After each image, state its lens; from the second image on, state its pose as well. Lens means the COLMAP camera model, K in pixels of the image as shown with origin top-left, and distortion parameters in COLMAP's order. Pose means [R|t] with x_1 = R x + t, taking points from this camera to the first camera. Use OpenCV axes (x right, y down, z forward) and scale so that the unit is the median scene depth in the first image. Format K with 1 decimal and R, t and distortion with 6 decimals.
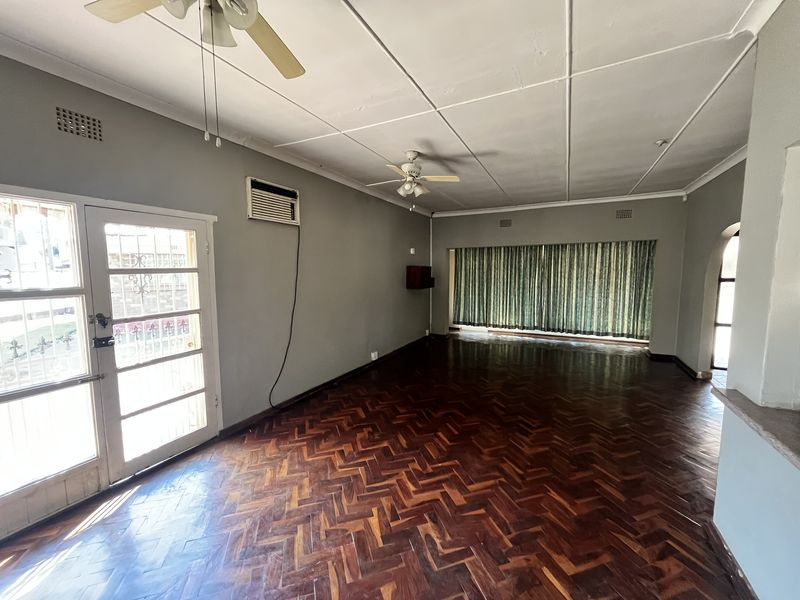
lens RADIAL K [[323.1, 0, 399.8], [0, 323.1, 300.4], [0, 0, 1]] dist [-0.002055, -0.000279]
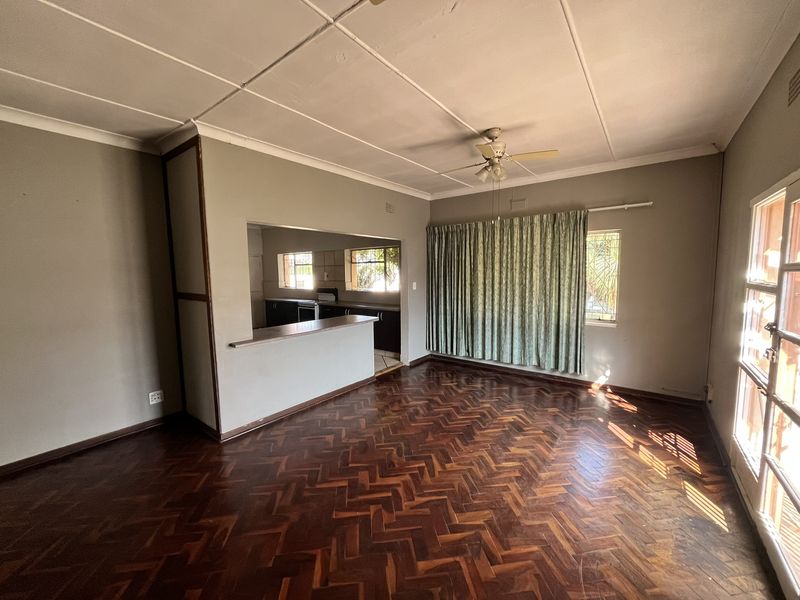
lens RADIAL K [[323.1, 0, 400.6], [0, 323.1, 299.9], [0, 0, 1]] dist [-0.002055, -0.000279]
pose [[-0.984578, 0.001116, 0.174945, -0.134347], [0.034155, 0.981964, 0.185959, -0.177191], [-0.171582, 0.189066, -0.966858, 1.793433]]
